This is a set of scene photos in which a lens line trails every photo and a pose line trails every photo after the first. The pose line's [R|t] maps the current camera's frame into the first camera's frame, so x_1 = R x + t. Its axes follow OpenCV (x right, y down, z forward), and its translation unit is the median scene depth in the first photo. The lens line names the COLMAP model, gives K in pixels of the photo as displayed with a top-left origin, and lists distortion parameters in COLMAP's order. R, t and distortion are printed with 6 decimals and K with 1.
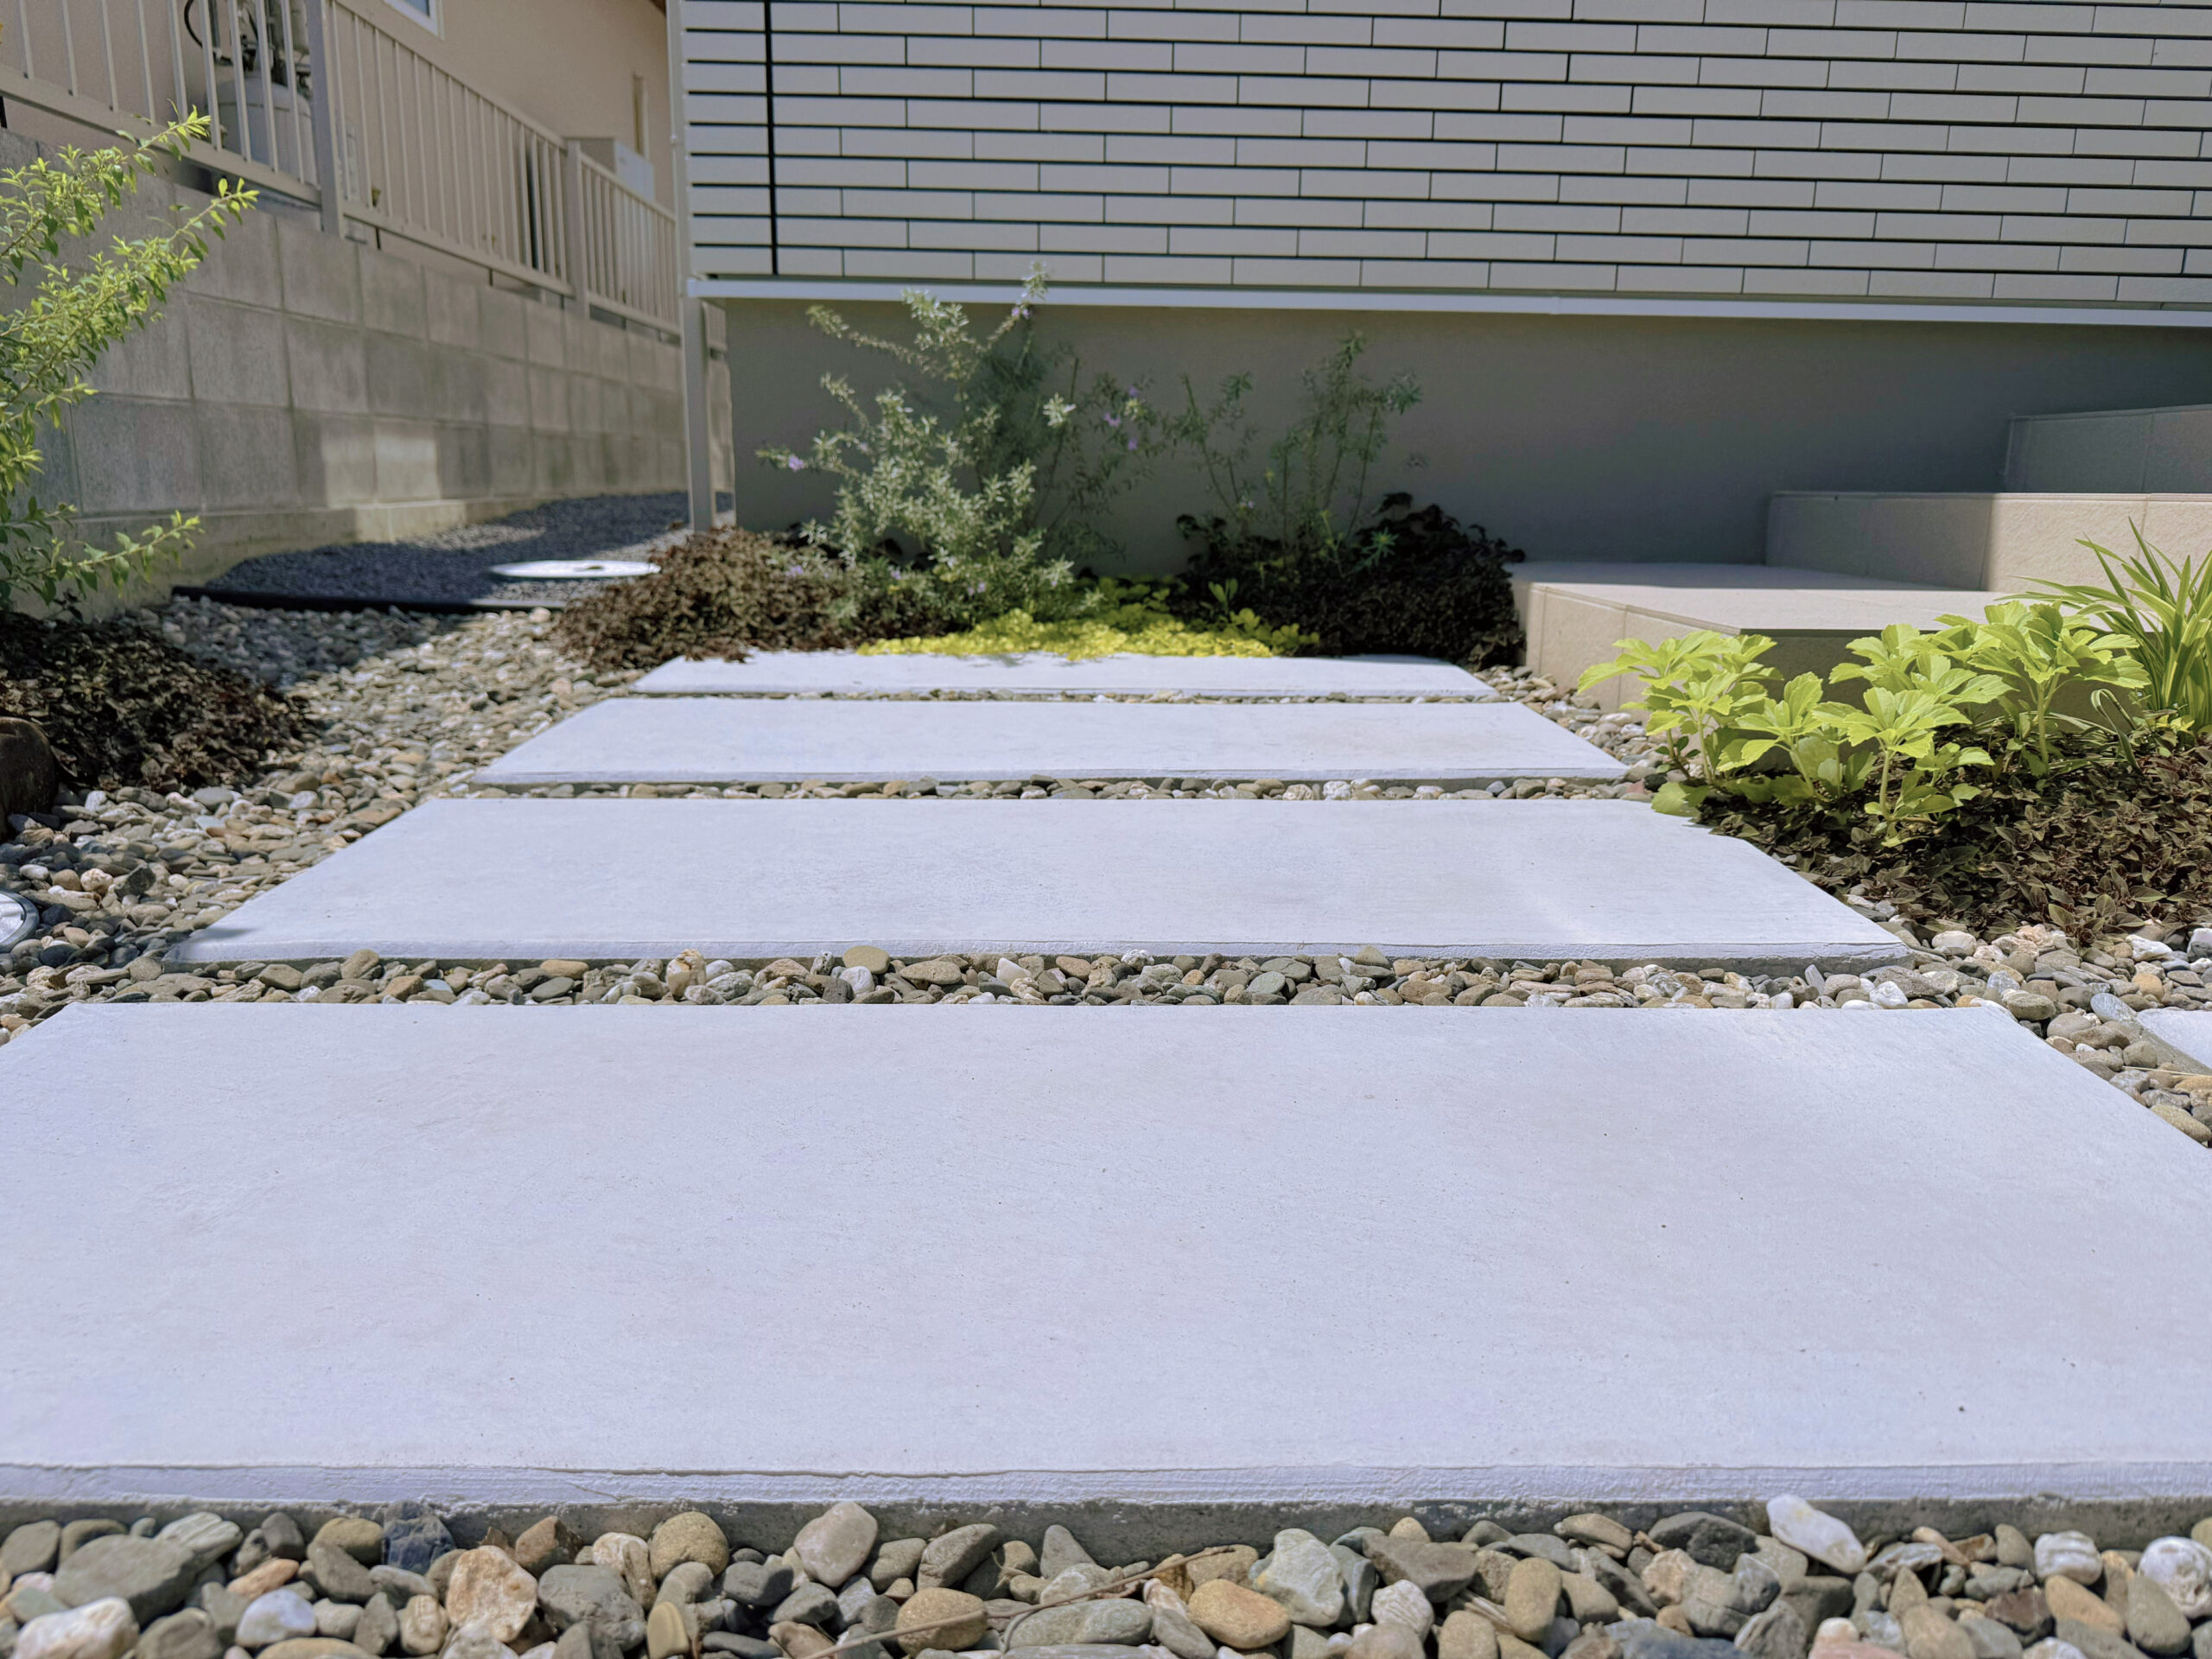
lens RADIAL K [[1560.7, 0, 1099.6], [0, 1560.7, 838.8], [0, 0, 1]] dist [0.001937, -0.006696]
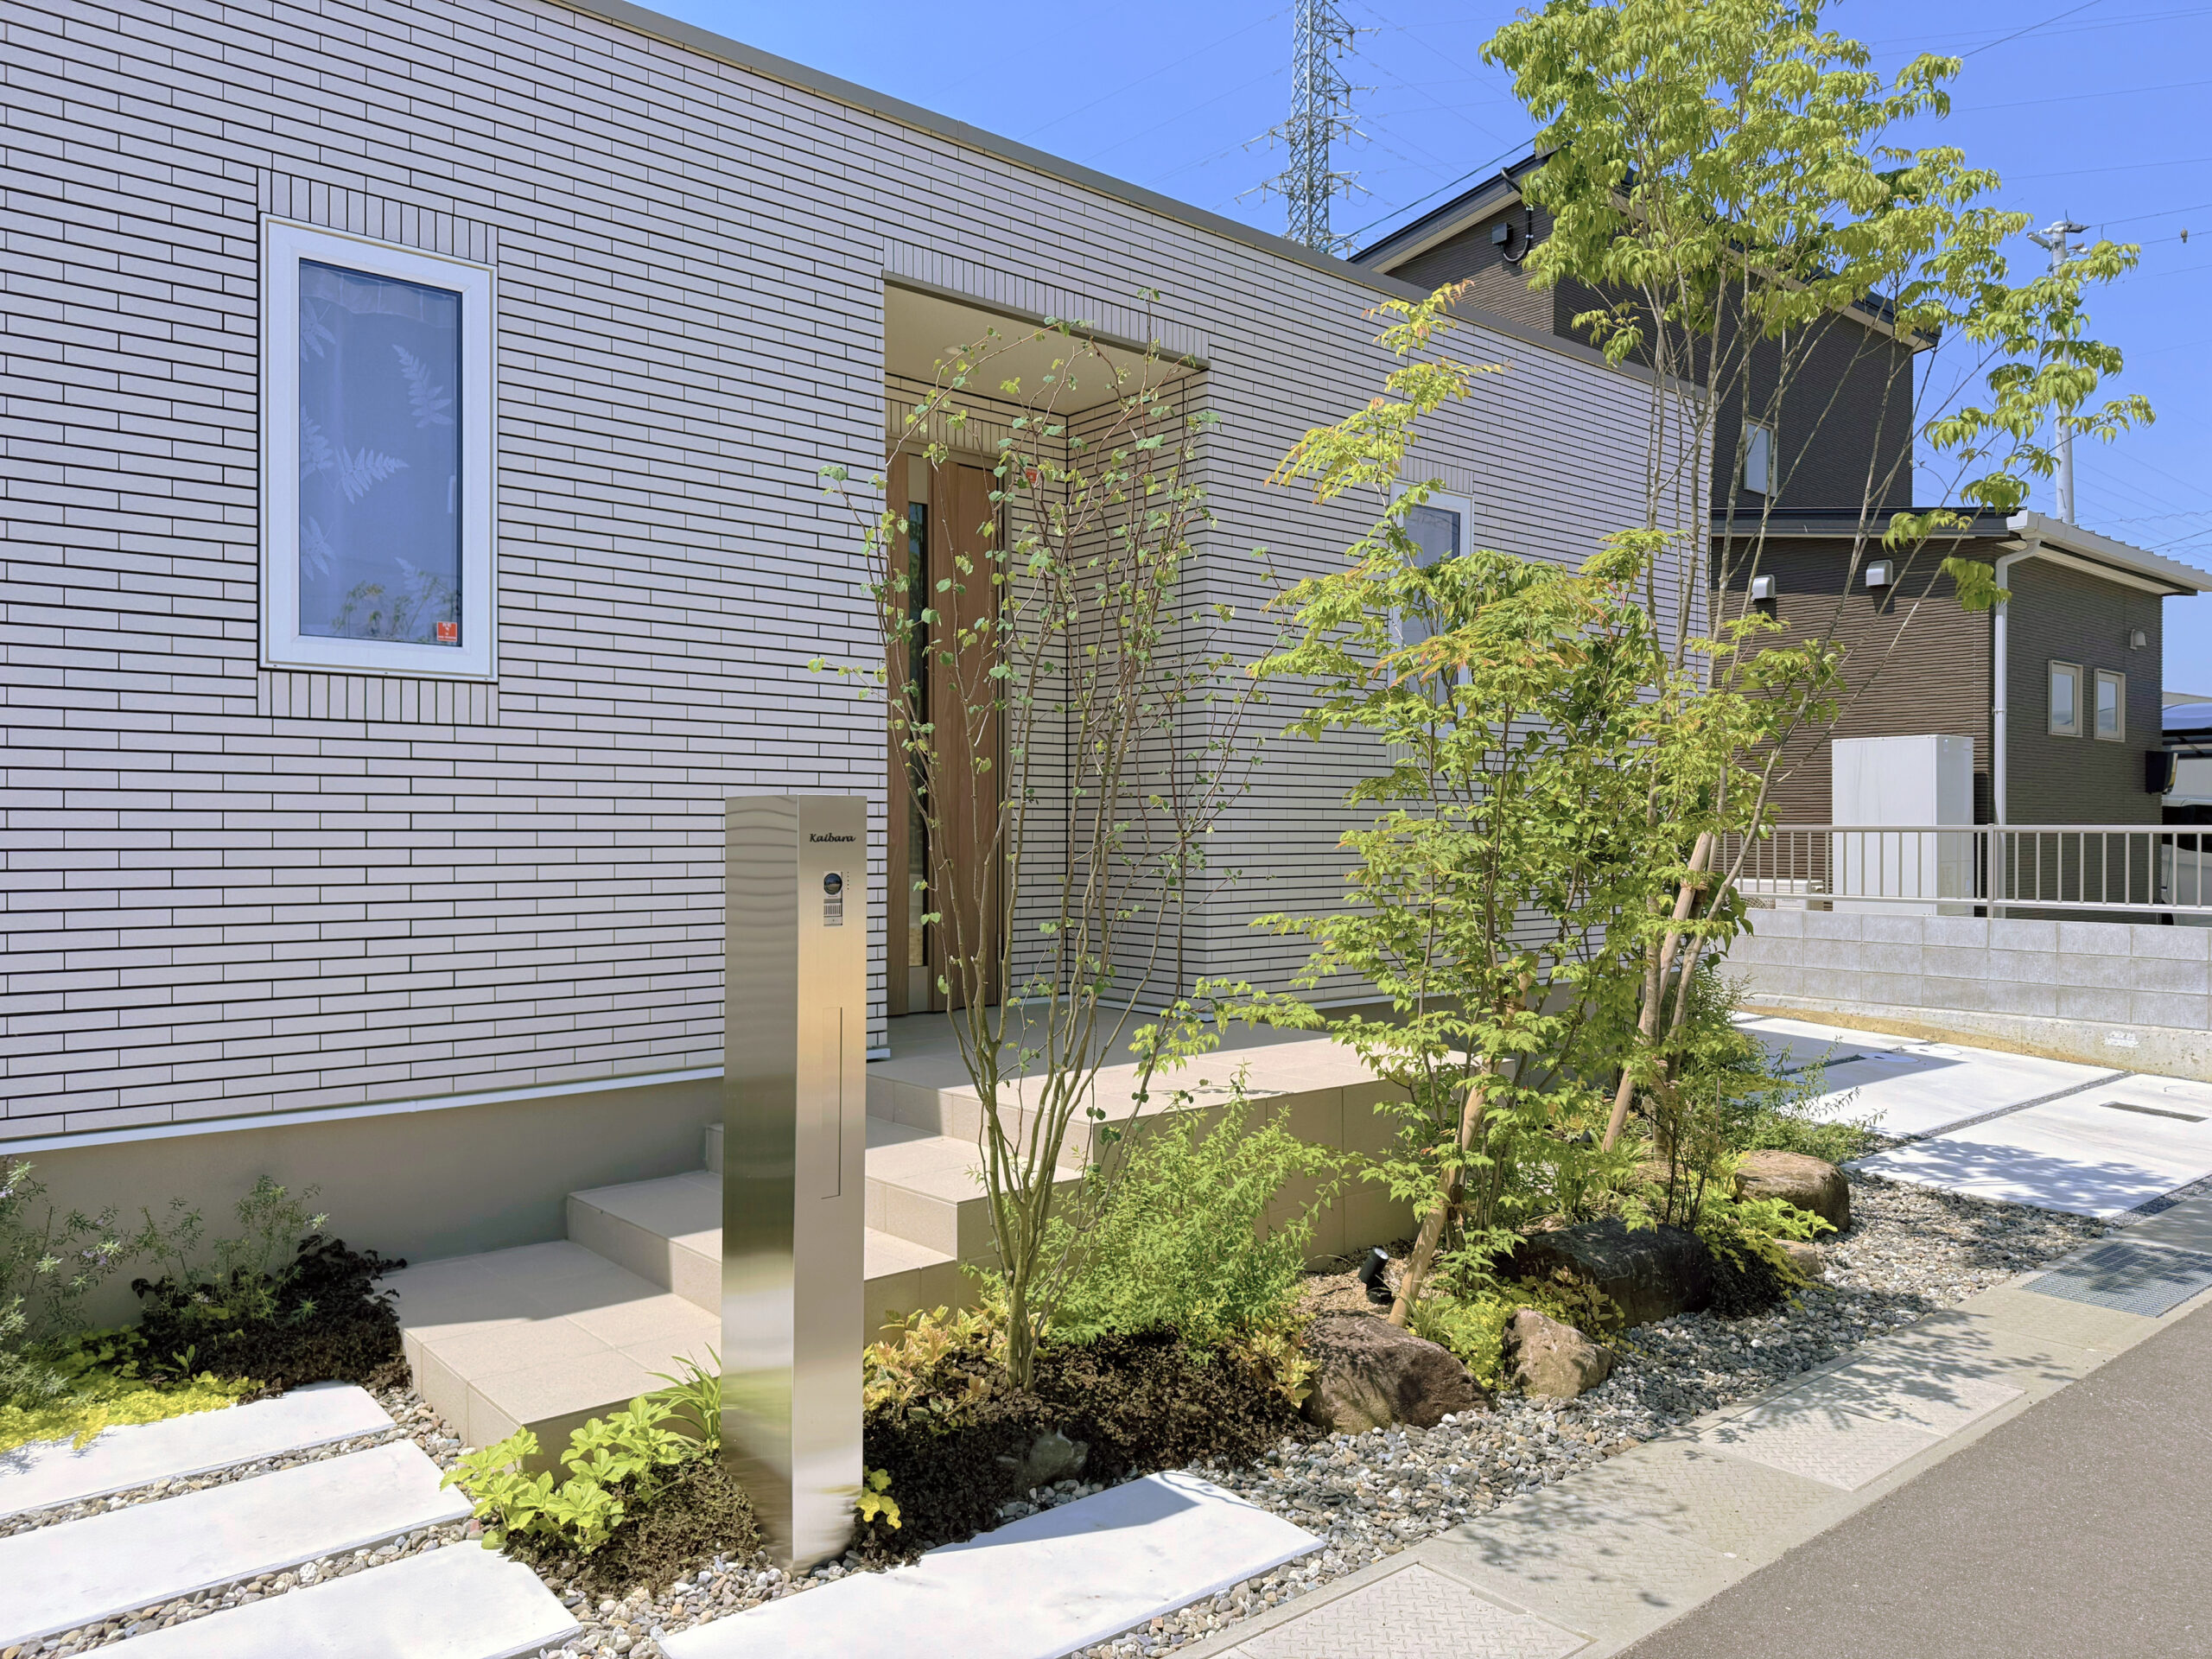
lens RADIAL K [[1560.7, 0, 1099.6], [0, 1560.7, 838.8], [0, 0, 1]] dist [0.001937, -0.006696]
pose [[0.778581, -0.016486, 0.627327, -0.228488], [0.151997, 0.974844, -0.163025, -0.381834], [-0.608858, 0.222280, 0.761501, -1.019613]]
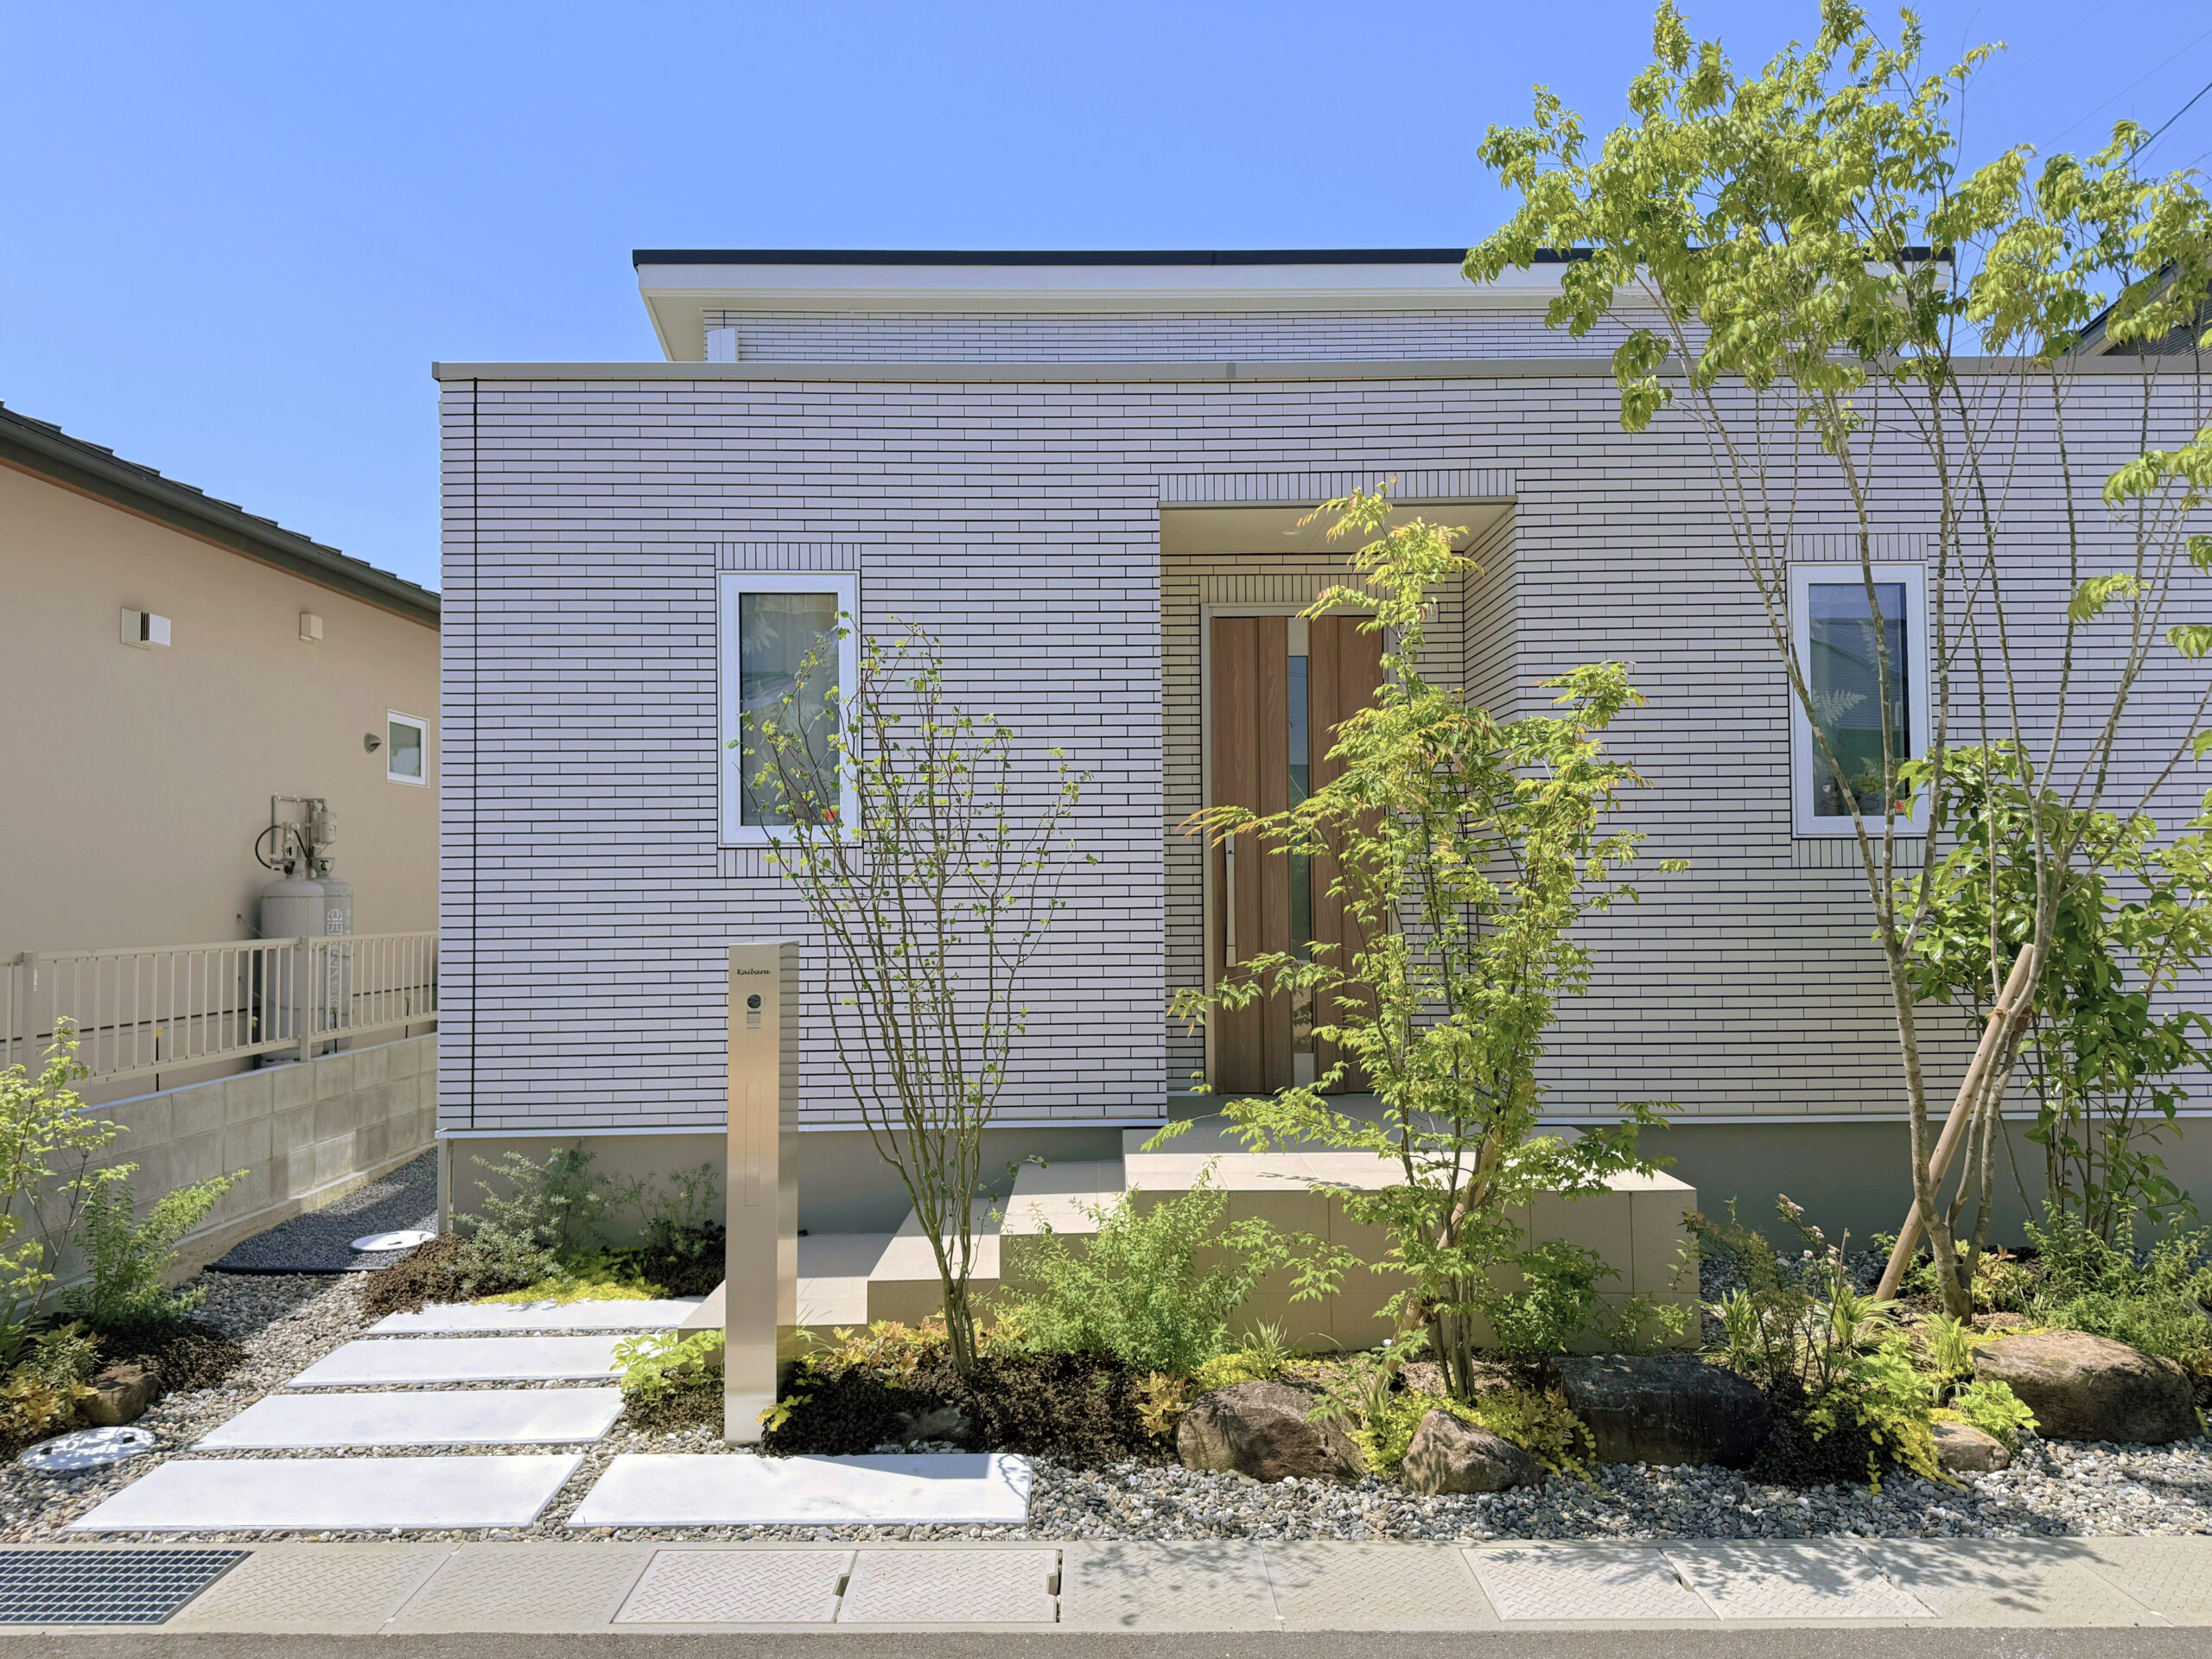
lens RADIAL K [[1553.9, 0, 1113.1], [0, 1553.9, 807.4], [0, 0, 1]] dist [-0.000269, -0.009529]
pose [[0.999684, -0.024323, -0.006324, 1.222547], [0.021601, 0.960203, -0.278467, -0.228483], [0.012845, 0.278242, 0.960425, -2.152108]]
